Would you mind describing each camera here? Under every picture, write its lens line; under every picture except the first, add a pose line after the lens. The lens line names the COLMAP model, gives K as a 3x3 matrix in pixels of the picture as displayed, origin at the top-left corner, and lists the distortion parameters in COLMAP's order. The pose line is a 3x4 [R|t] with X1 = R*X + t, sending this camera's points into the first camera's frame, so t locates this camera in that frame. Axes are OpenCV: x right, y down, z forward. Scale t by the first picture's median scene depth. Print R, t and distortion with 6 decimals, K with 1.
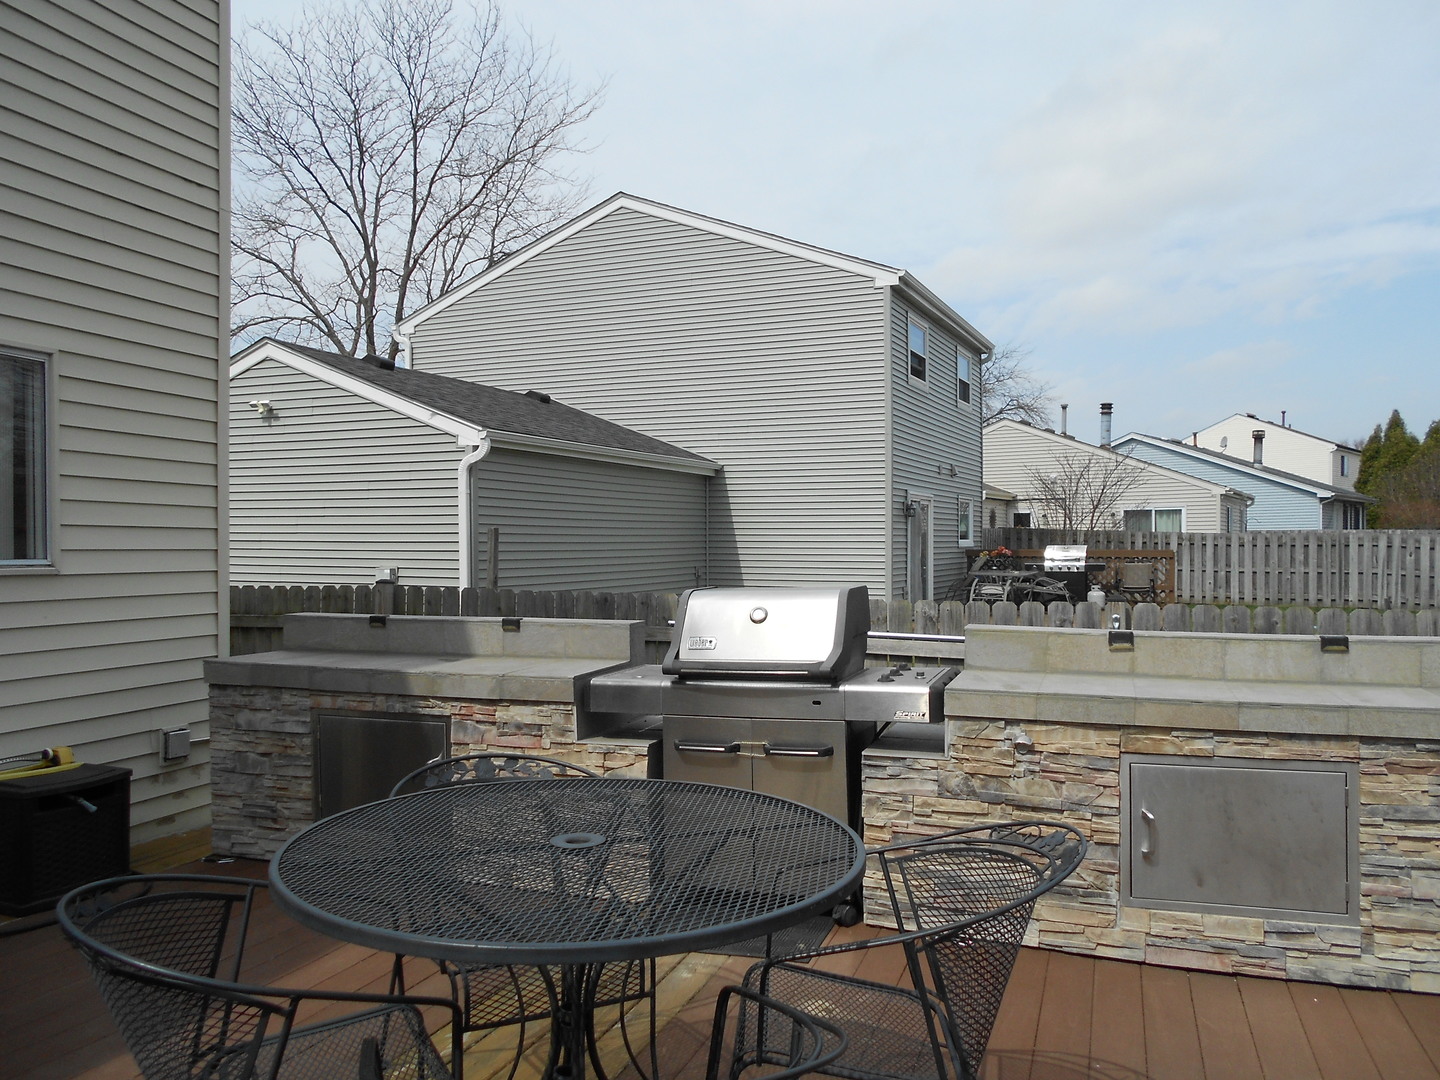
lens RADIAL K [[1104.3, 0, 720.4], [0, 1104.3, 548.7], [0, 0, 1]] dist [-0.010131, -0.006844]
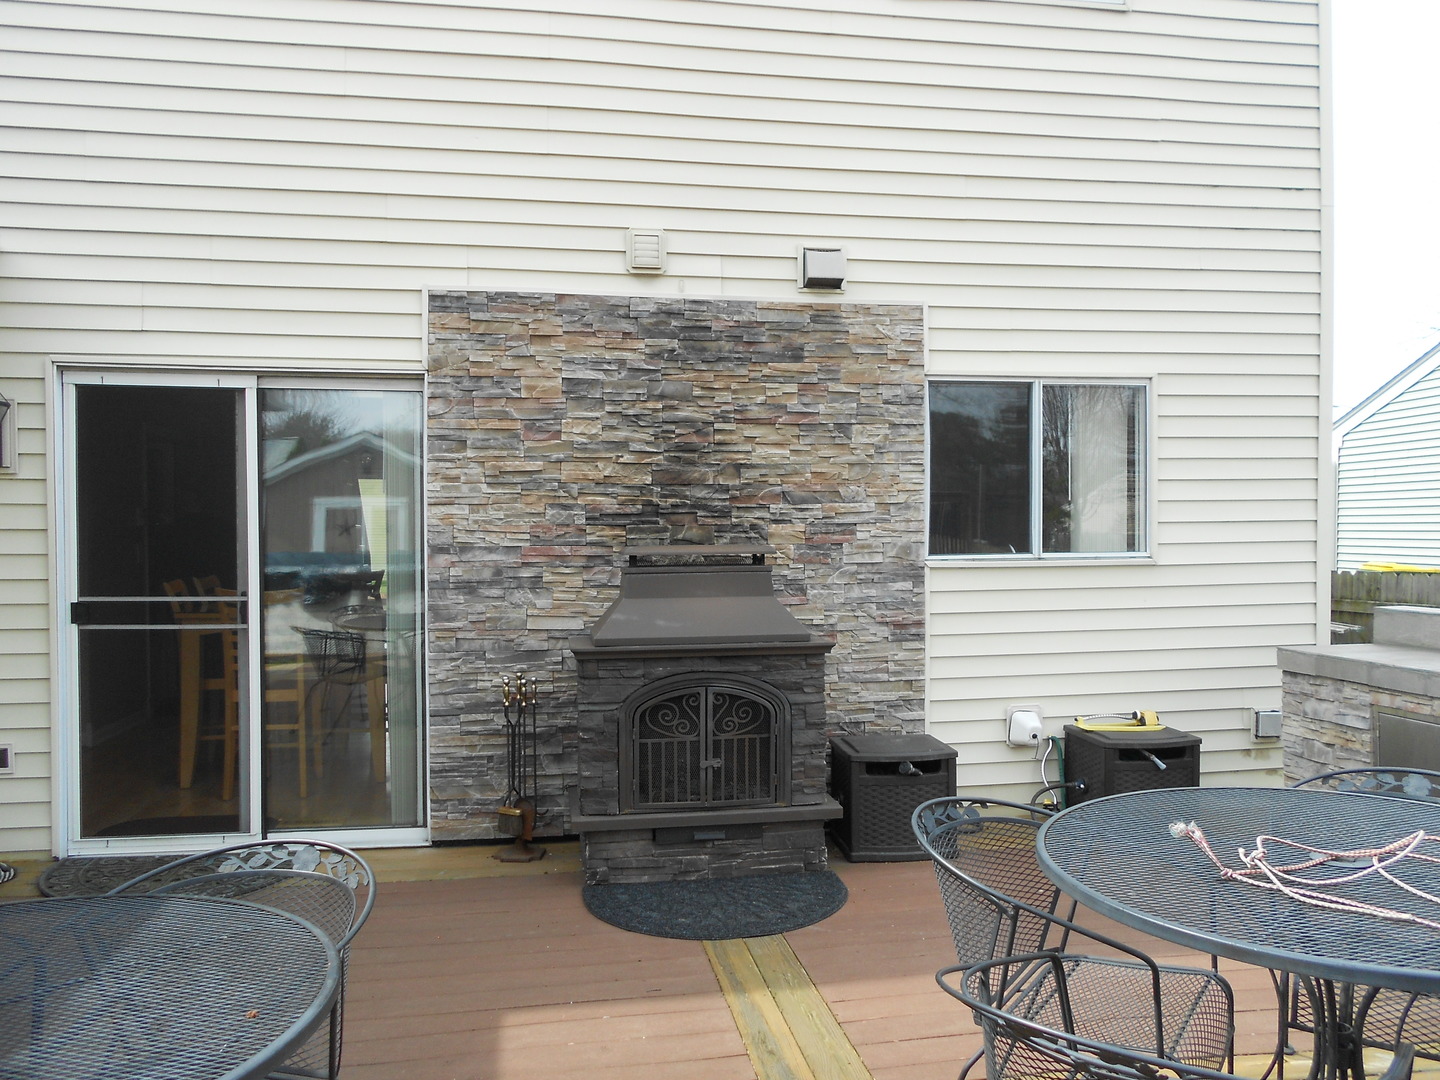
lens RADIAL K [[1104.3, 0, 719.6], [0, 1104.3, 540.0], [0, 0, 1]] dist [-0.010131, -0.006844]
pose [[0.488981, -0.004917, -0.872280, 0.197391], [0.015955, 0.999867, 0.003308, -0.014471], [0.872148, -0.015534, 0.488995, 0.015648]]
